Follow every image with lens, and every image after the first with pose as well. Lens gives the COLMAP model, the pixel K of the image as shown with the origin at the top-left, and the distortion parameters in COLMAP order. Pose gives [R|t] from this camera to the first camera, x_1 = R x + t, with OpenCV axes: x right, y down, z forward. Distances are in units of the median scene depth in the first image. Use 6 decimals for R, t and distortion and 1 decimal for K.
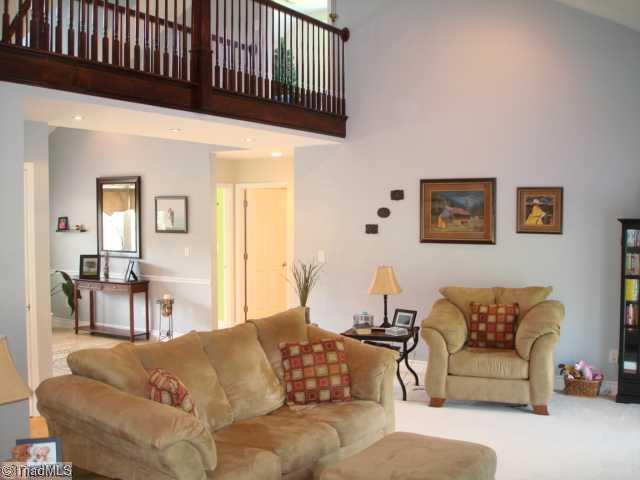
lens RADIAL K [[693.0, 0, 320.9], [0, 693.0, 243.5], [0, 0, 1]] dist [-0.105676, 0.000000]
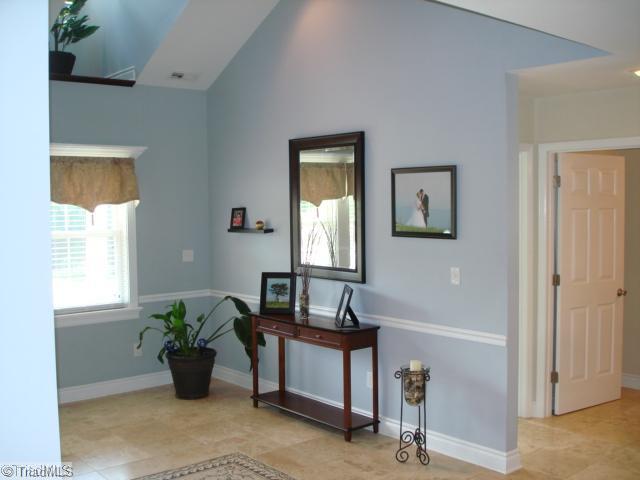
lens RADIAL K [[693.0, 0, 317.1], [0, 693.0, 239.0], [0, 0, 1]] dist [-0.105676, 0.000000]
pose [[0.949768, 0.006330, -0.312889, -0.116636], [-0.003420, 0.999946, 0.009847, -0.017199], [0.312935, -0.008283, 0.949739, 0.432446]]
